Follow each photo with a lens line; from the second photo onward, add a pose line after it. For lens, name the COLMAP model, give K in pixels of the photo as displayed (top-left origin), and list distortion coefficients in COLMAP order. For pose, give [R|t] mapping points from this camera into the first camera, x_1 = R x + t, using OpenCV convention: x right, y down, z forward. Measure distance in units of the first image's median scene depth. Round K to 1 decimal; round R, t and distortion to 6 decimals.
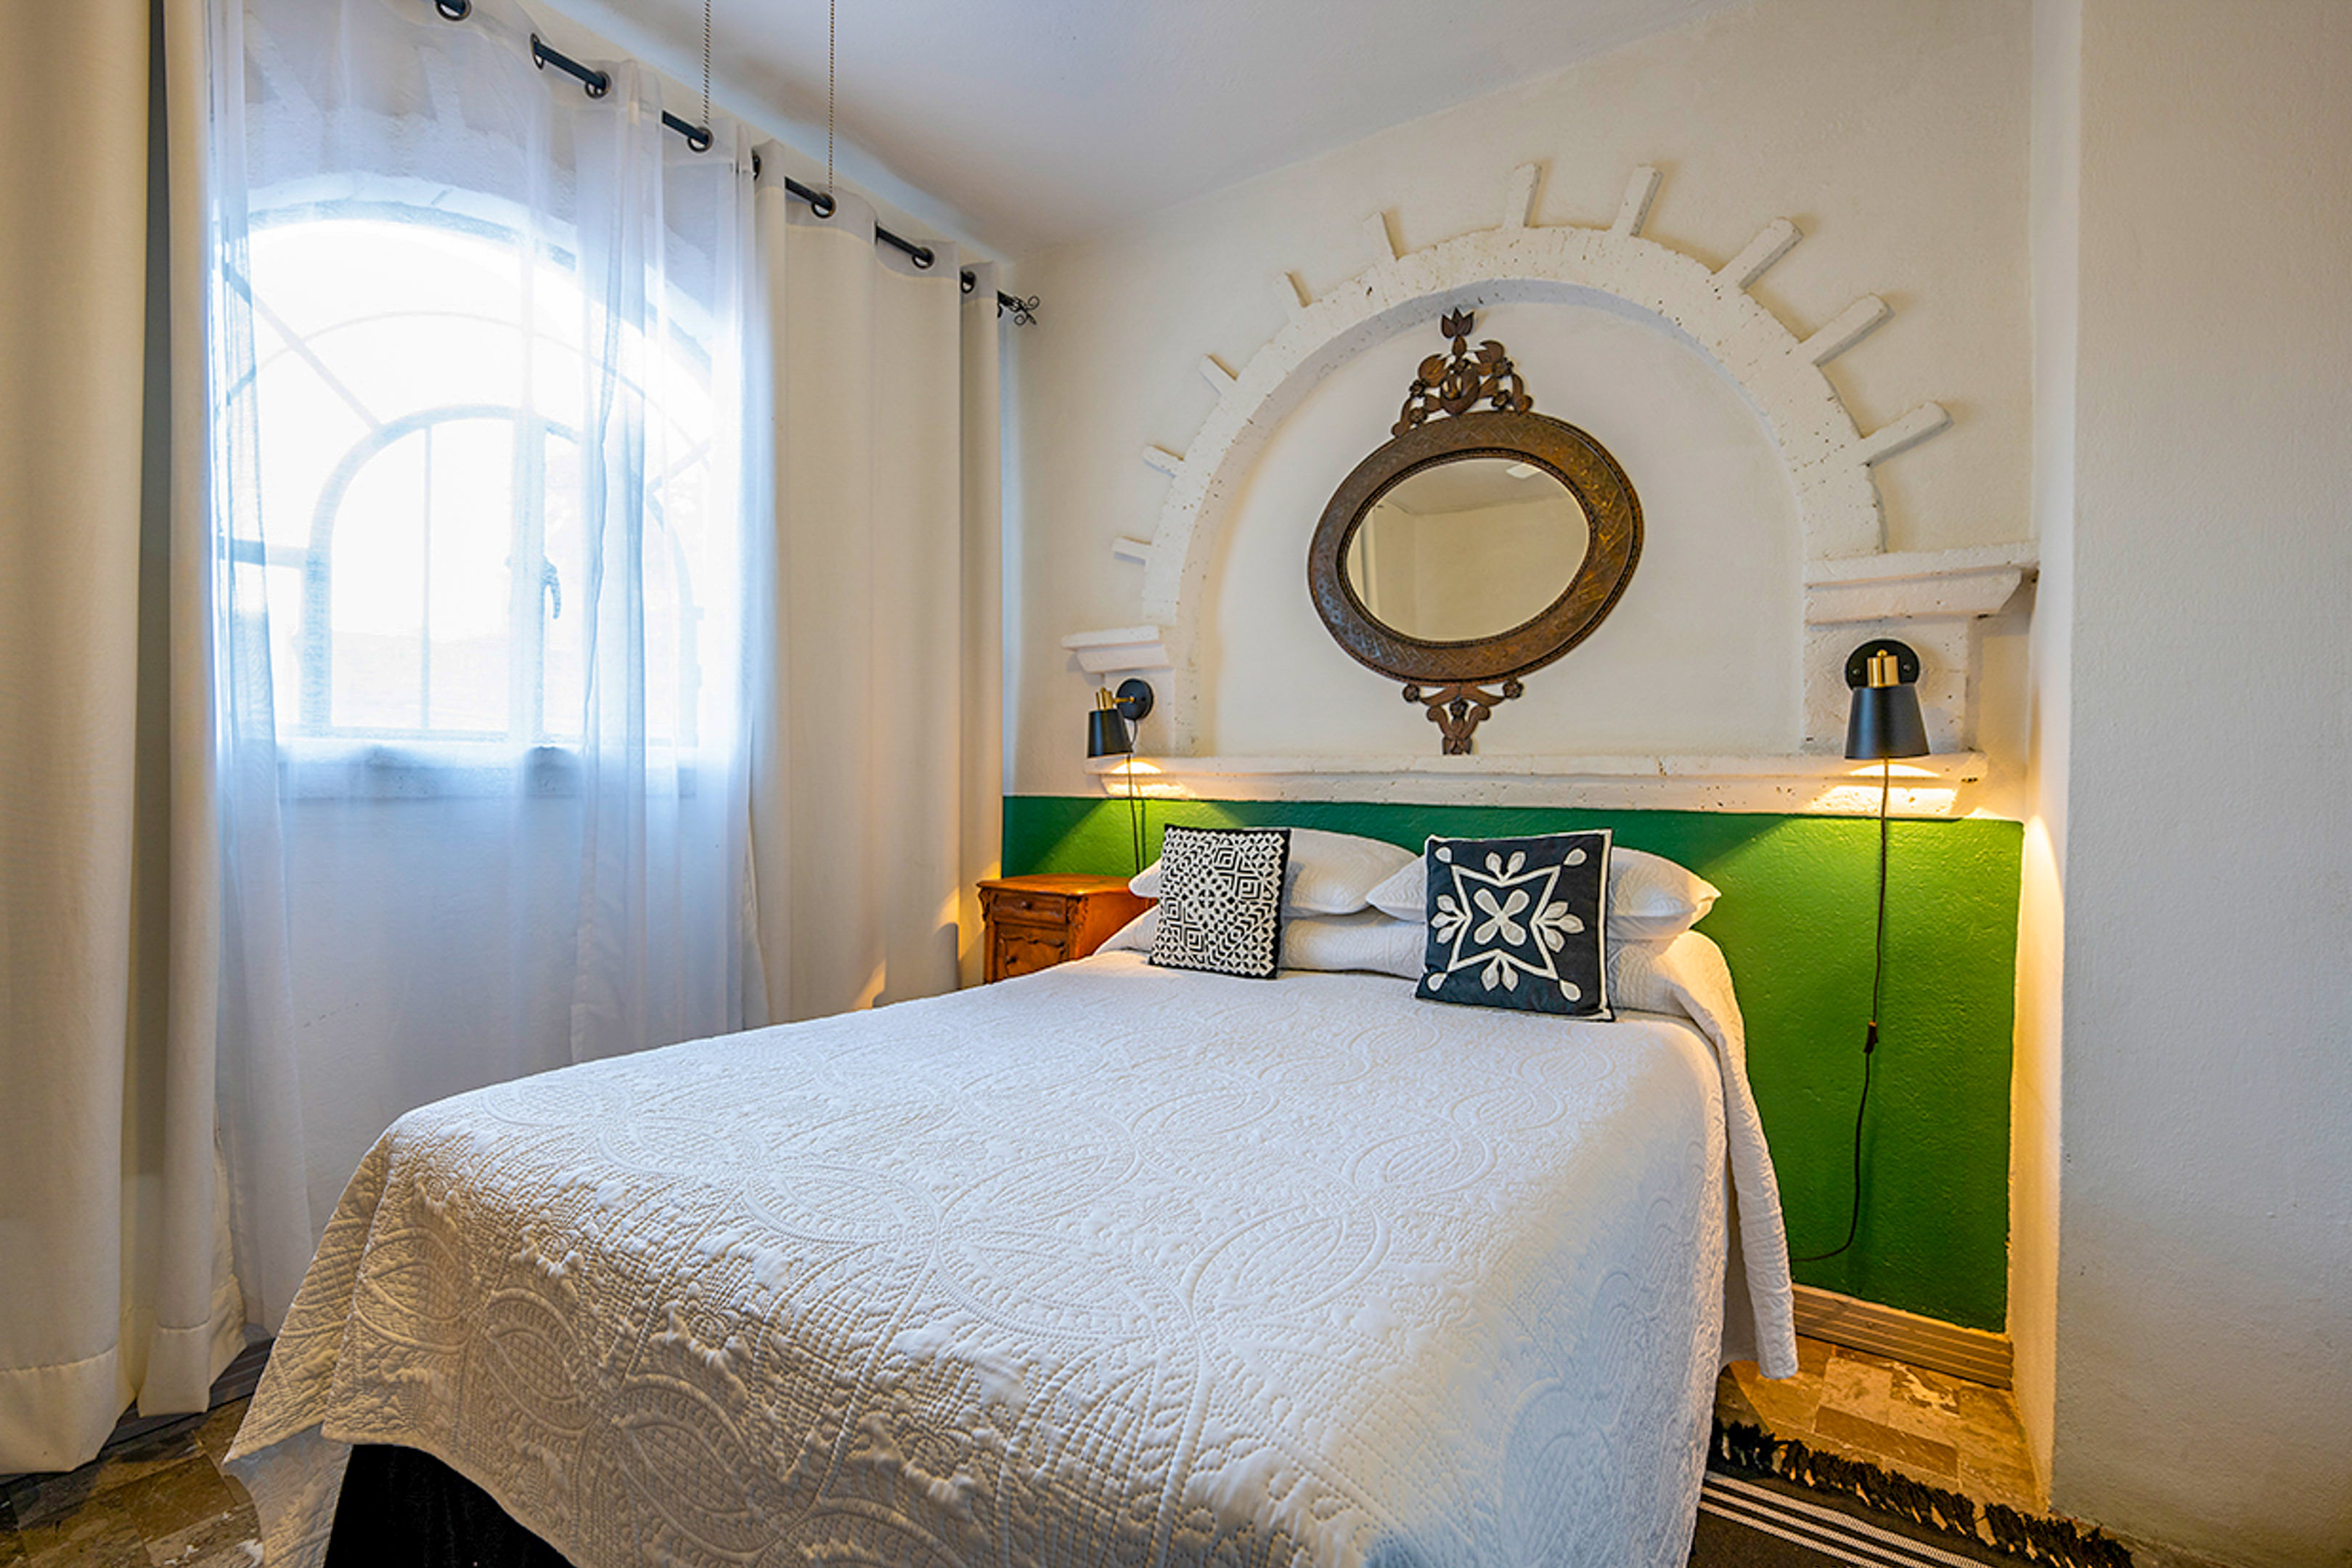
lens RADIAL K [[1015.3, 0, 1176.0], [0, 1015.3, 784.0], [0, 0, 1]] dist [-0.000348, -0.000165]
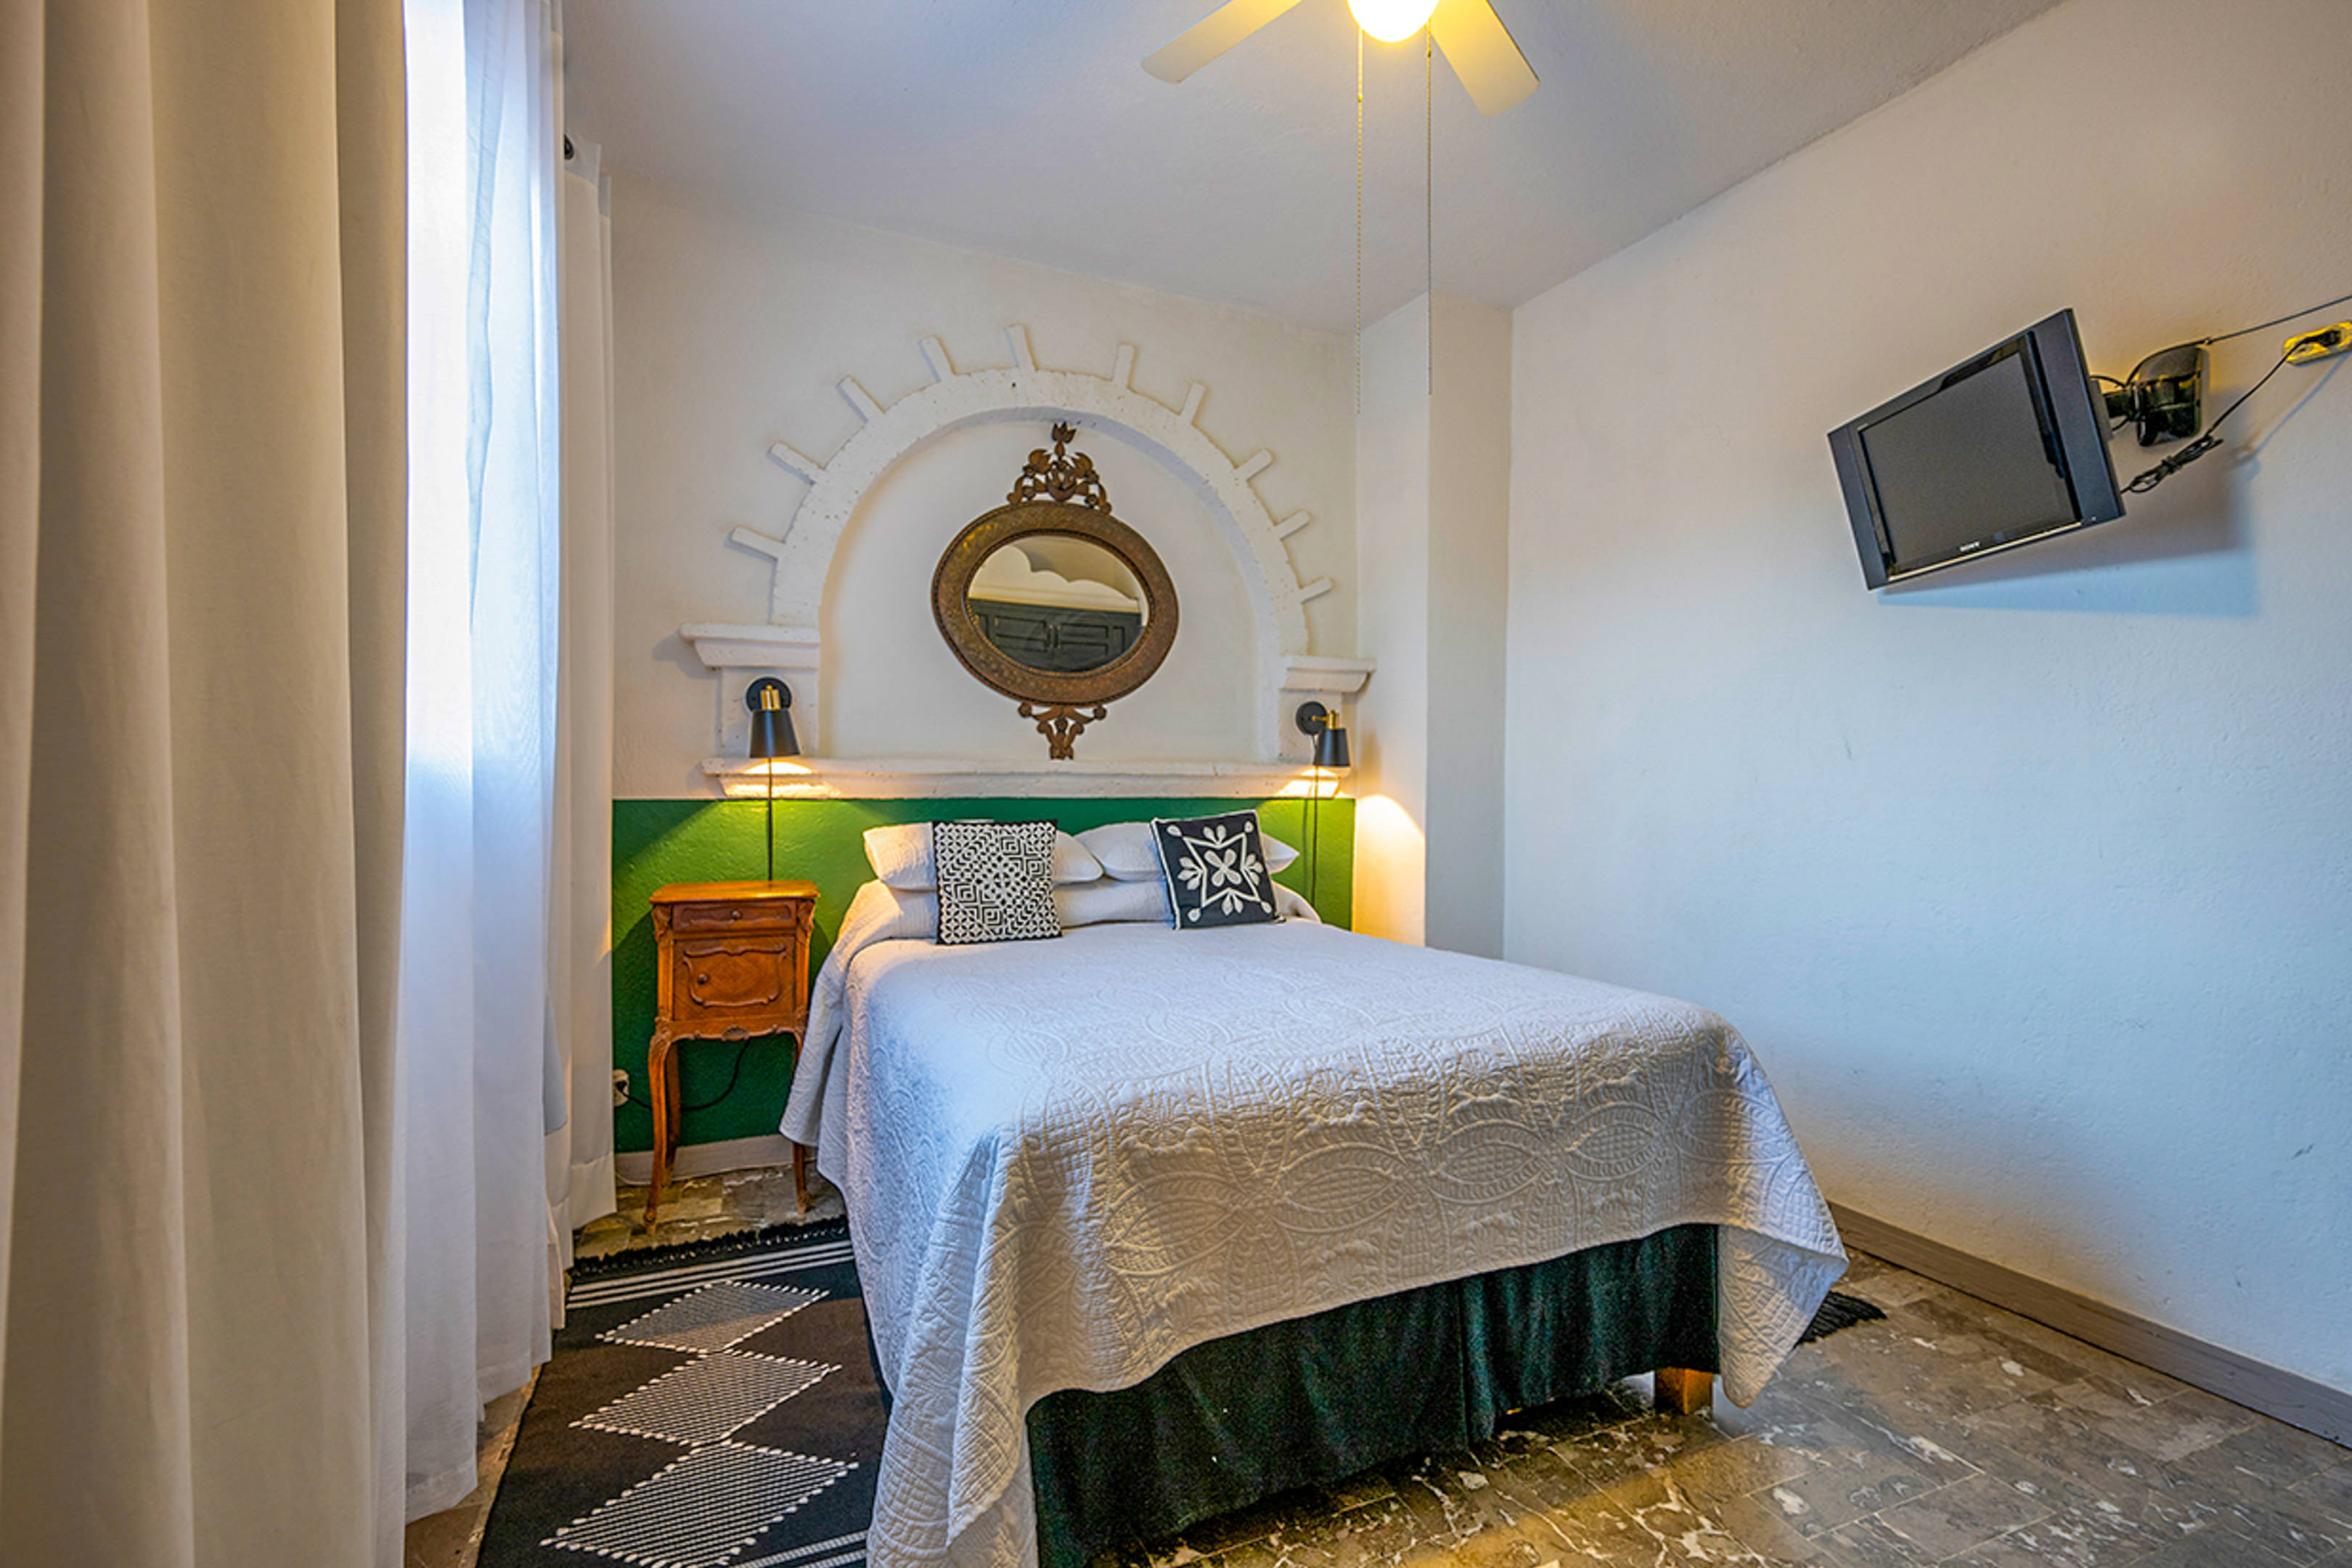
lens RADIAL K [[1015.3, 0, 1176.0], [0, 1015.3, 784.0], [0, 0, 1]] dist [-0.000348, -0.000165]
pose [[0.549277, -0.011512, 0.835561, -0.850675], [0.004933, 0.999932, 0.010534, -0.011730], [-0.835626, -0.001664, 0.549296, 0.172033]]
